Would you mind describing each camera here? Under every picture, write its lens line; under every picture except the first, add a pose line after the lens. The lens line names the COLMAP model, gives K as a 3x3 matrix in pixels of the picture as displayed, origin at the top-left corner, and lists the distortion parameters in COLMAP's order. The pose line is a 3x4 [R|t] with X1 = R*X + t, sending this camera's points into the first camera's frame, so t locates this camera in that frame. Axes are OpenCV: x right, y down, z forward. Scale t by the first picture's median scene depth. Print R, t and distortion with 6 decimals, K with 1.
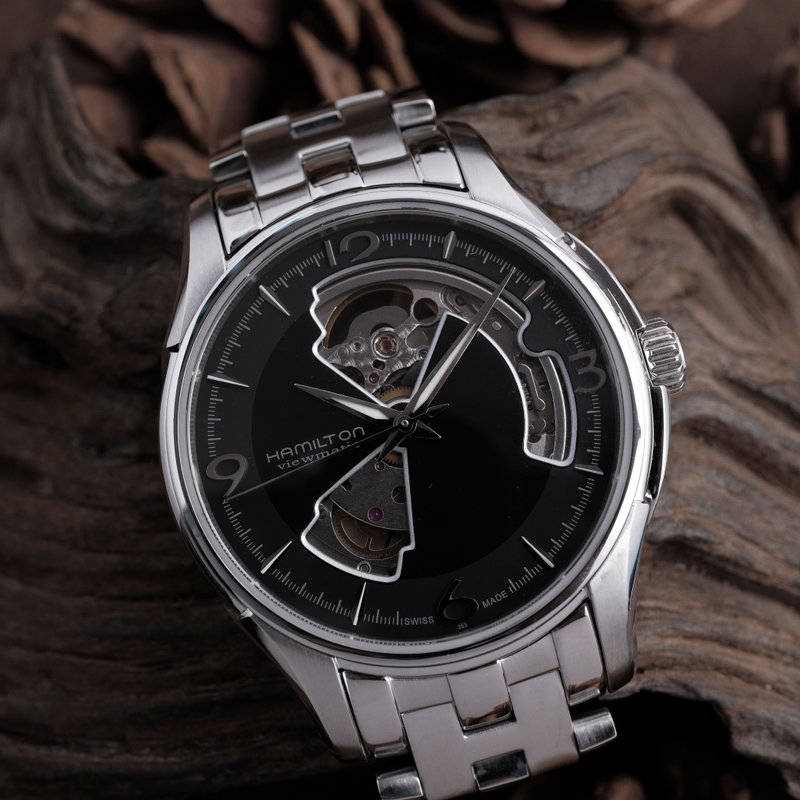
lens RADIAL K [[2142.9, 0, 398.9], [0, 2142.9, 393.9], [0, 0, 1]] dist [0.110561, 0.000000]
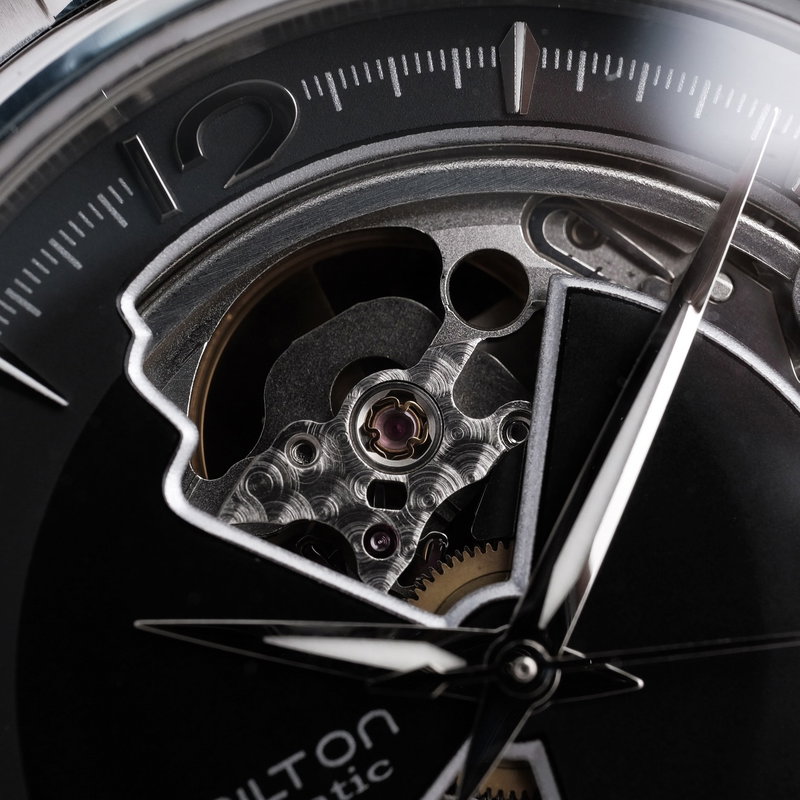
lens RADIAL K [[2142.9, 0, 400.8], [0, 2142.9, 394.6], [0, 0, 1]] dist [0.110561, 0.000000]
pose [[0.969019, -0.228389, 0.094025, -0.033556], [0.222172, 0.972336, 0.072123, -0.050015], [-0.107896, -0.048998, 0.992954, 0.694627]]
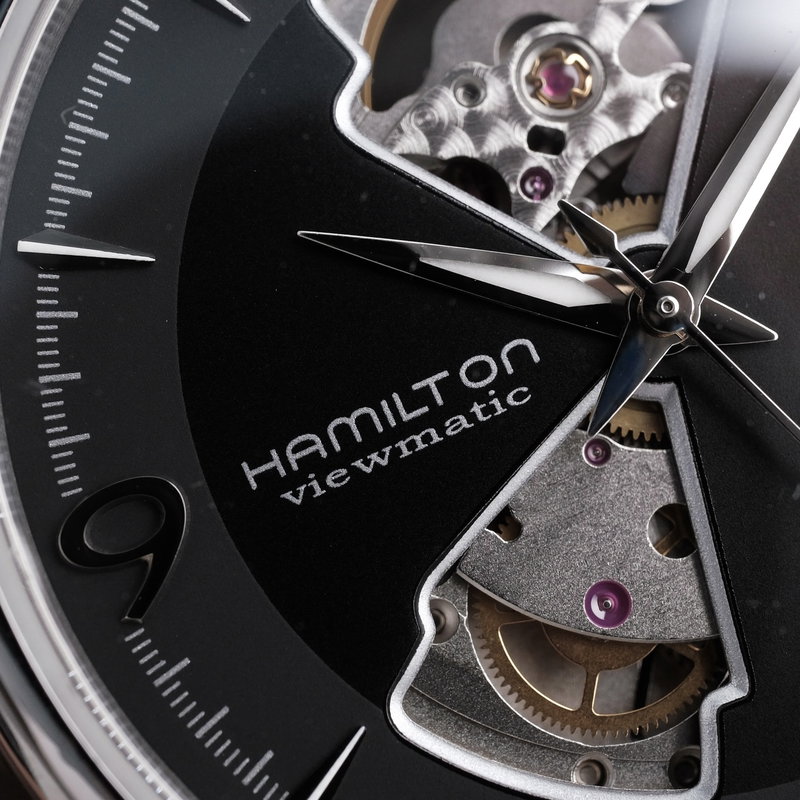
lens RADIAL K [[2142.9, 0, 393.6], [0, 2142.9, 399.7], [0, 0, 1]] dist [0.110561, 0.000000]
pose [[0.984180, -0.137451, 0.111794, -0.073775], [0.132075, 0.989758, 0.054186, 0.004560], [-0.118097, -0.038564, 0.992253, 0.683988]]
